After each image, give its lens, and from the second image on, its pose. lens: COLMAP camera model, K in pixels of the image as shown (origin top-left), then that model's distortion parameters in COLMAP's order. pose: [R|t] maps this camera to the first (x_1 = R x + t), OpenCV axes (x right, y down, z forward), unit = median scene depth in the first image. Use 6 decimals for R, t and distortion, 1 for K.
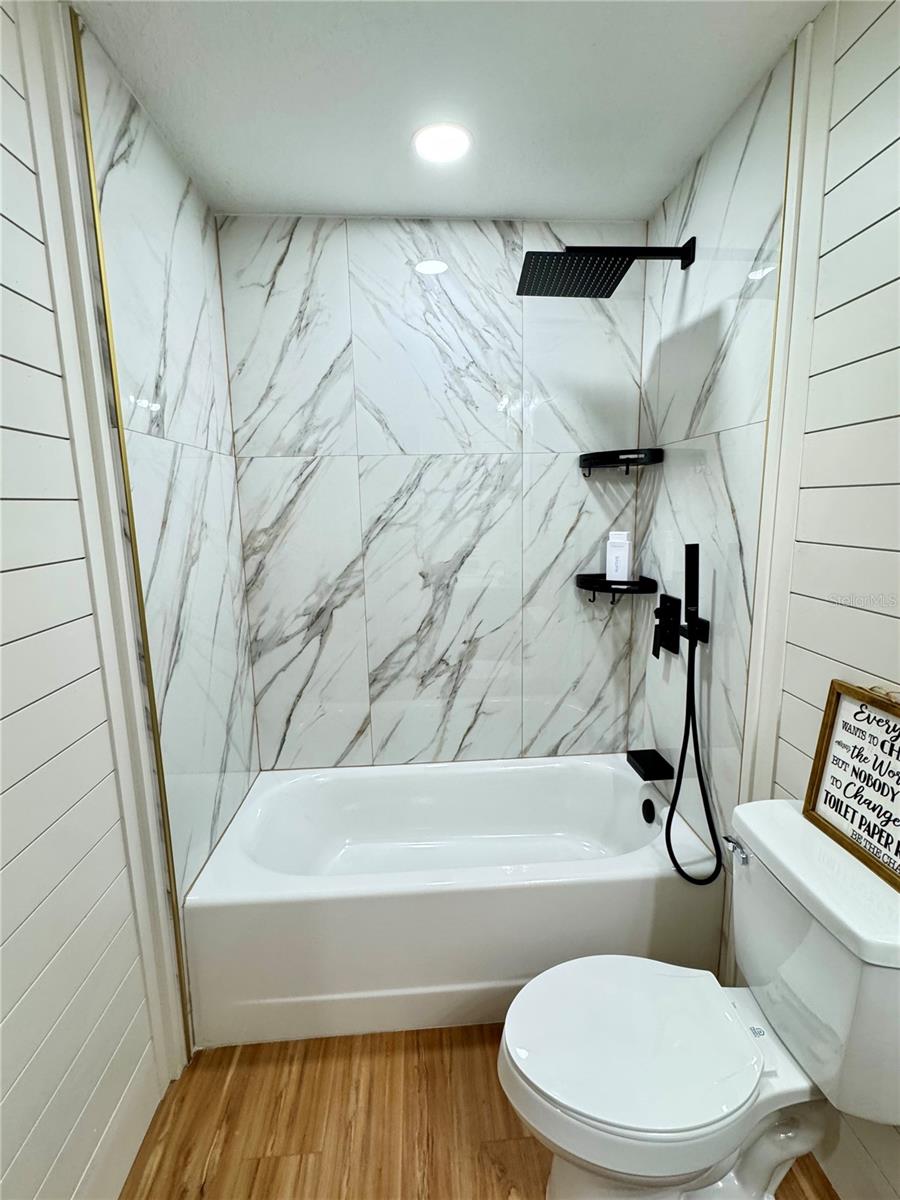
lens RADIAL K [[545.8, 0, 450.4], [0, 545.8, 599.3], [0, 0, 1]] dist [-0.000499, -0.000164]
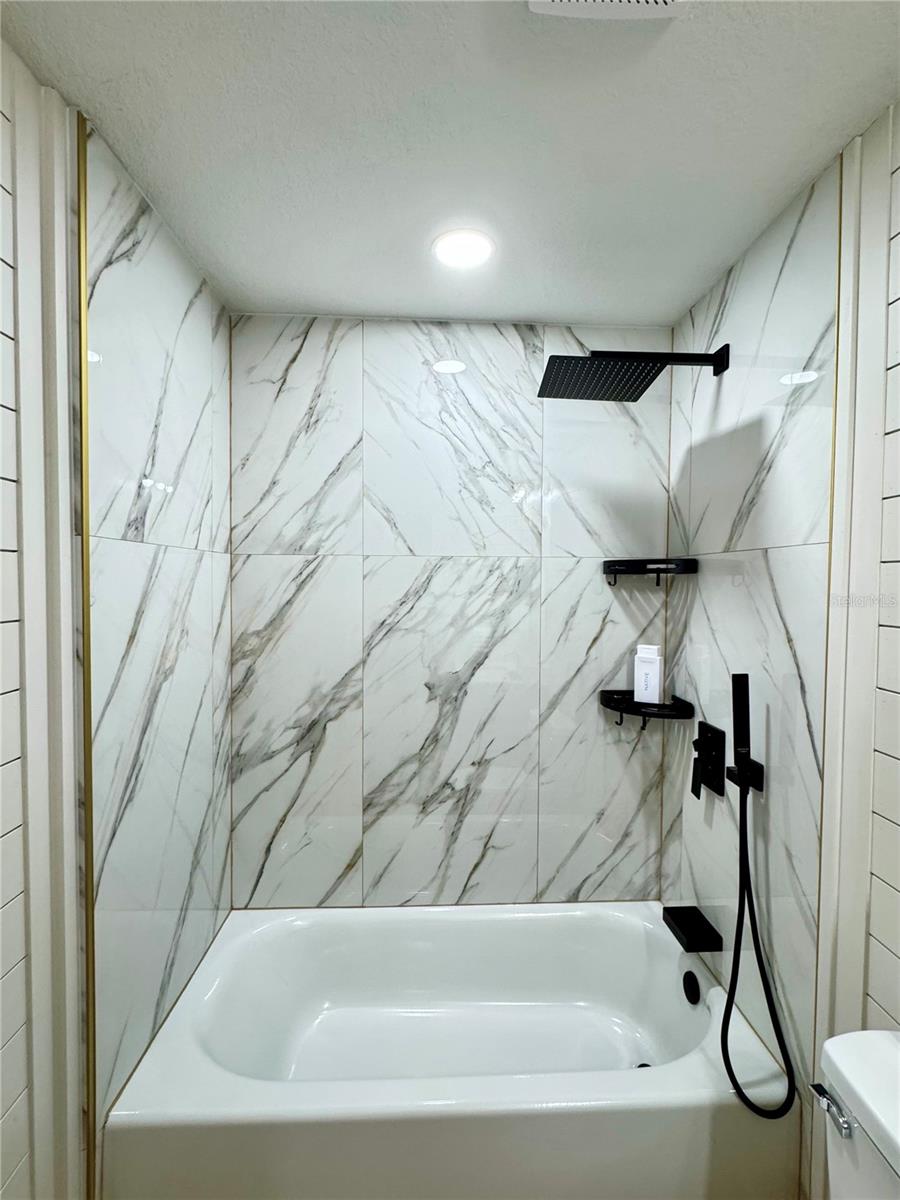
lens RADIAL K [[545.8, 0, 450.4], [0, 545.8, 599.3], [0, 0, 1]] dist [-0.000499, -0.000164]
pose [[0.999364, 0.028554, -0.021360, 0.000438], [-0.031223, 0.990034, -0.137326, -0.068398], [0.017226, 0.137906, 0.990296, 0.098032]]
